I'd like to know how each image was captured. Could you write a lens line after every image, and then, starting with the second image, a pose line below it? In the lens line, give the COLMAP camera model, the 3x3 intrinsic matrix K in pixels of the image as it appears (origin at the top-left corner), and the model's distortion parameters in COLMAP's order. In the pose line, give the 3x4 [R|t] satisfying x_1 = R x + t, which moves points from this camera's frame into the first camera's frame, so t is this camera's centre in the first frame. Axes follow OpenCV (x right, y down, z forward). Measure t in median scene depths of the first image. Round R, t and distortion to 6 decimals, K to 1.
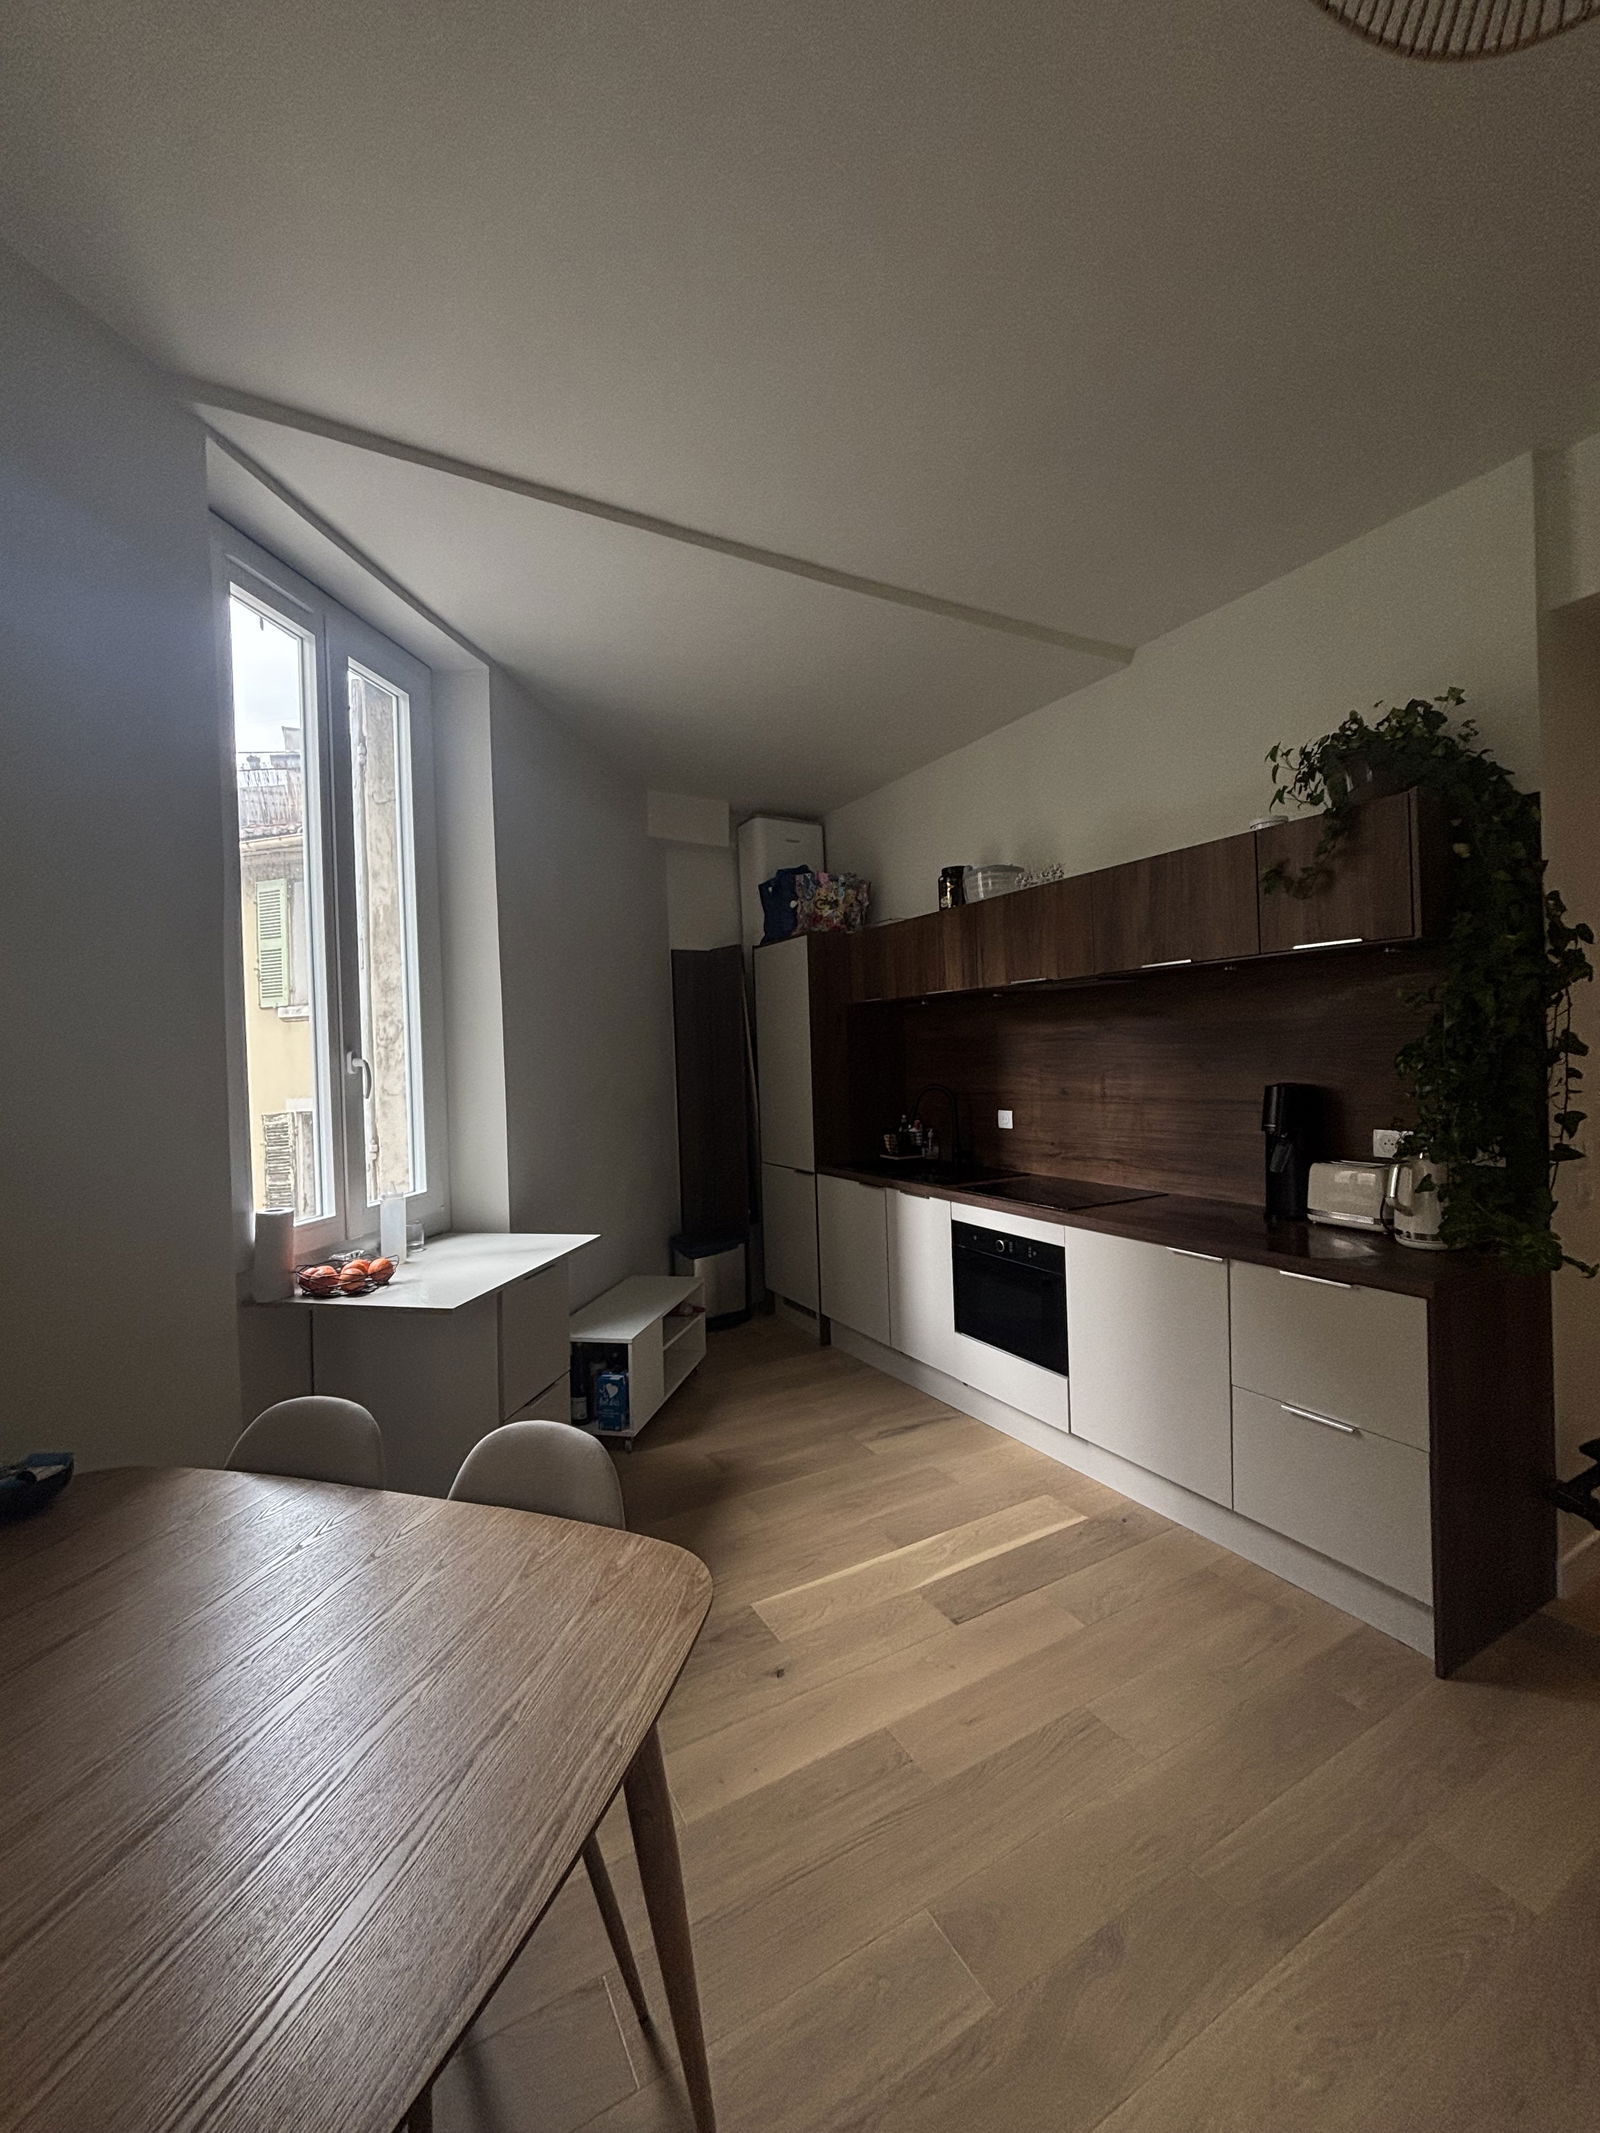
lens RADIAL K [[860.3, 0, 800.0], [0, 860.3, 1066.5], [0, 0, 1]] dist [0.000683, 0.000005]
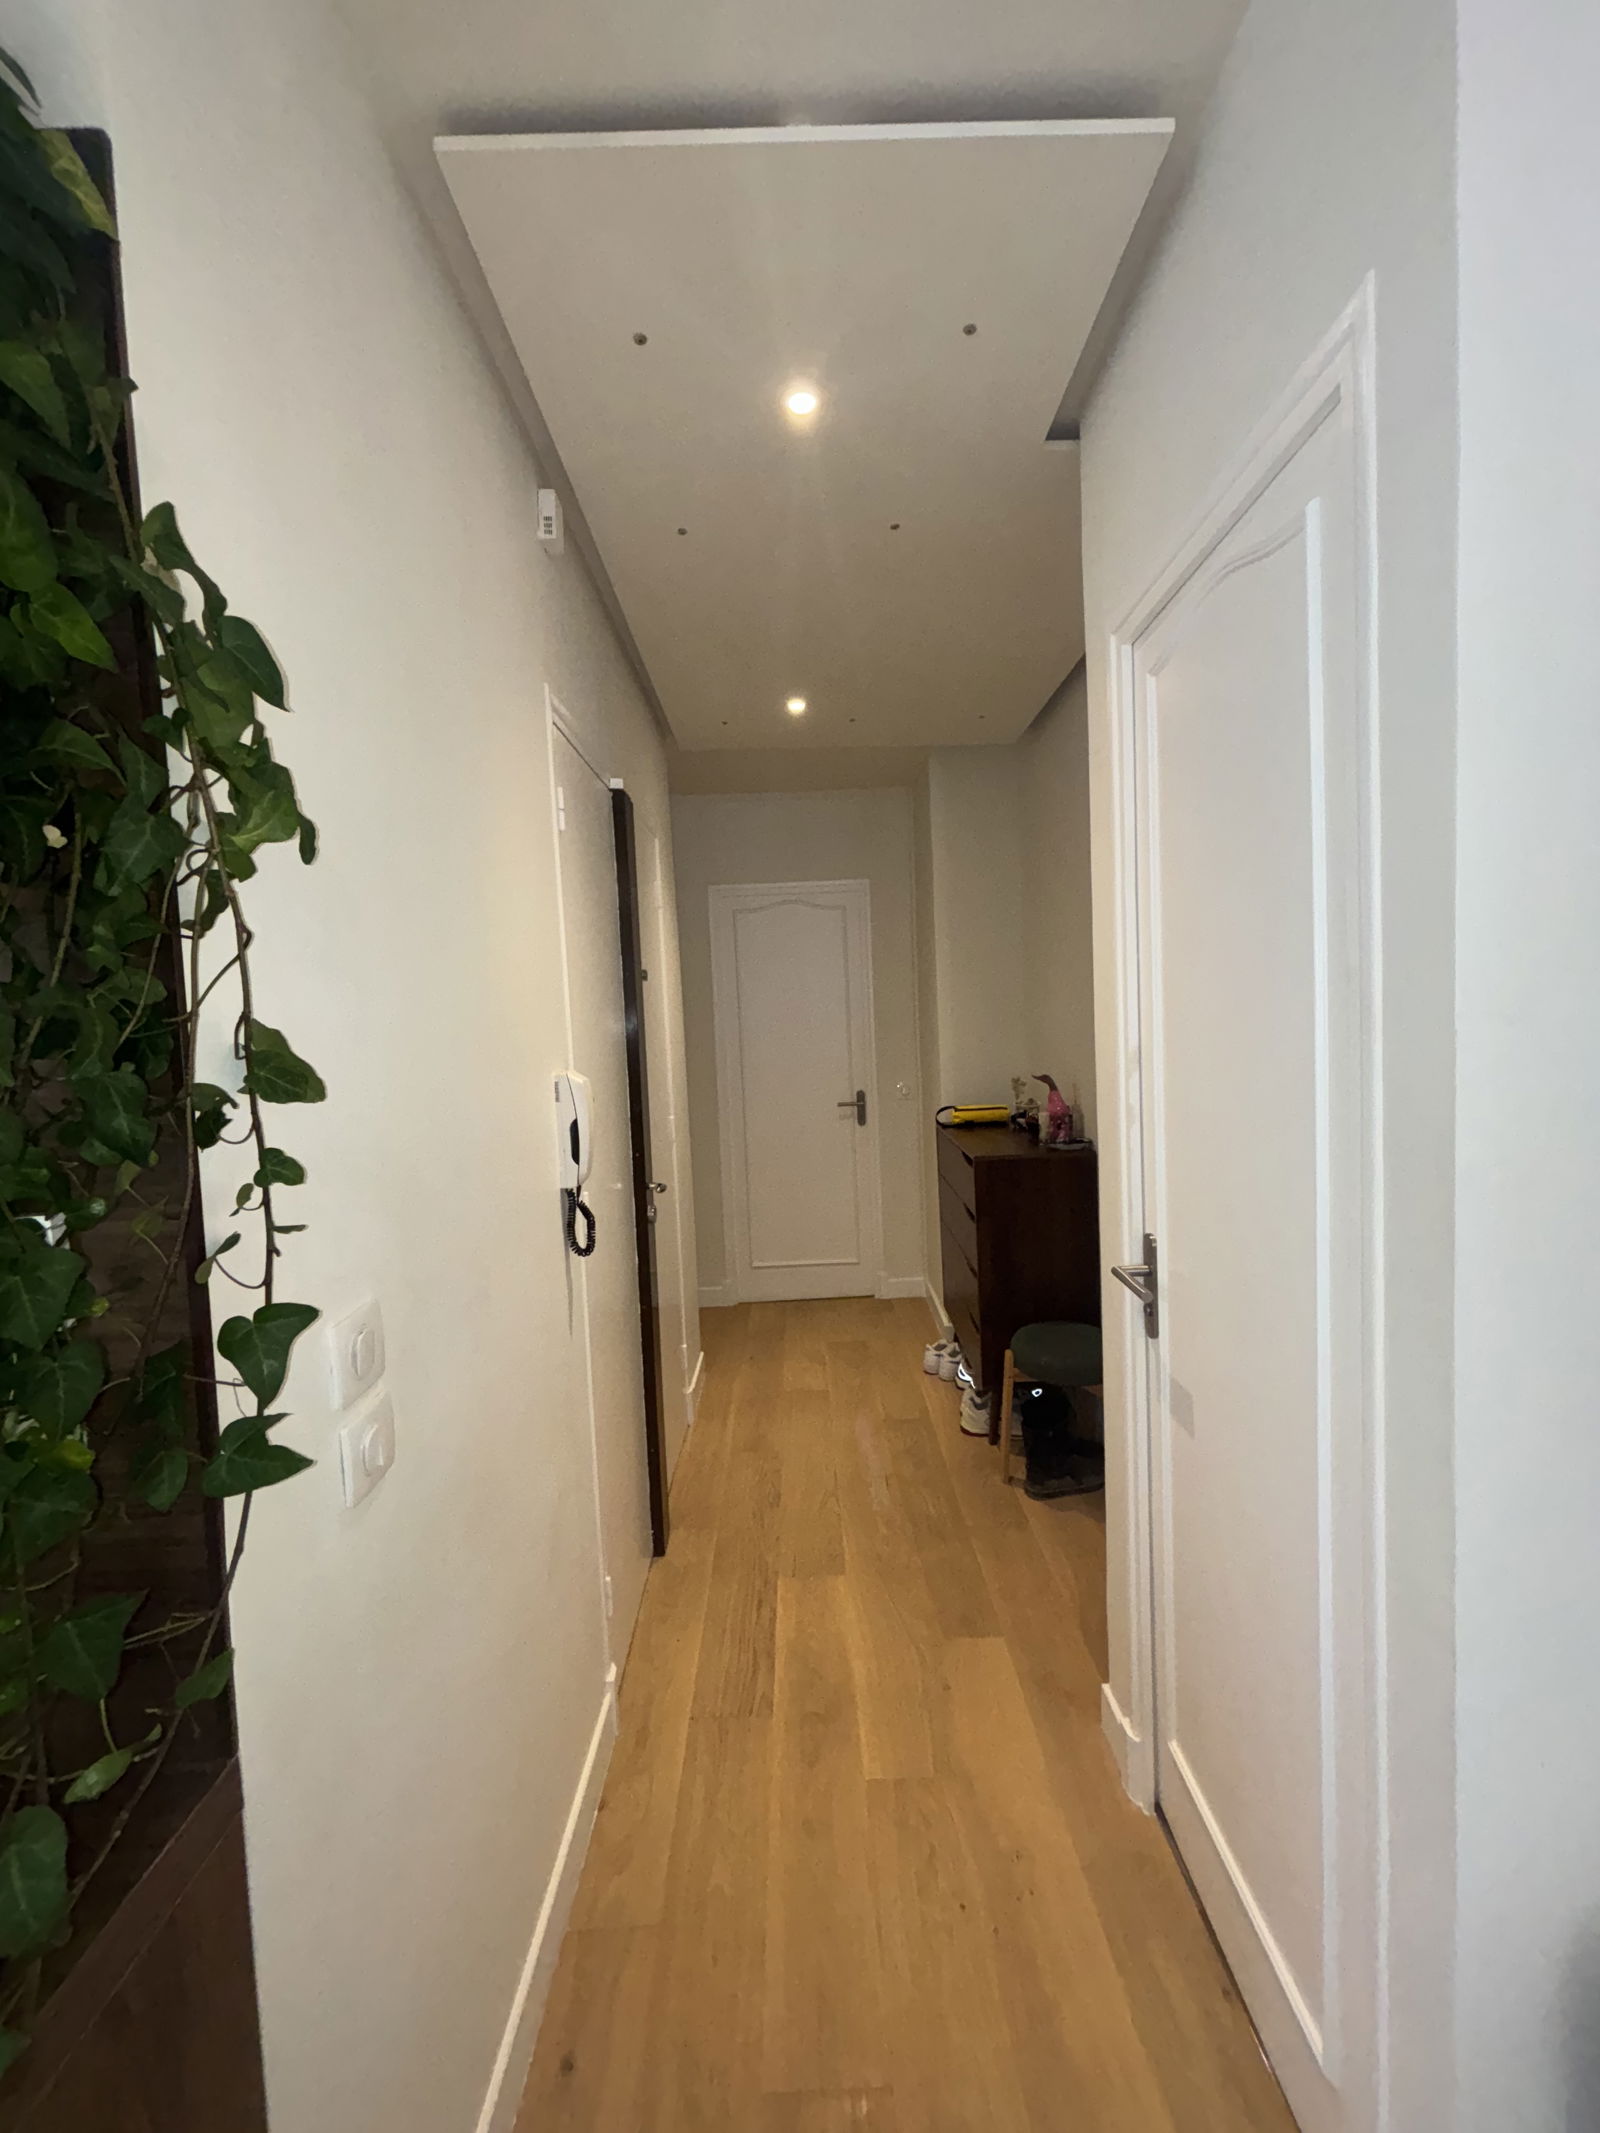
lens RADIAL K [[860.3, 0, 800.0], [0, 860.3, 1066.5], [0, 0, 1]] dist [0.000683, 0.000005]
pose [[0.492941, -0.038705, 0.869201, 0.727745], [0.042899, 0.998876, 0.020151, -0.024632], [-0.869005, 0.027354, 0.494047, 0.694927]]
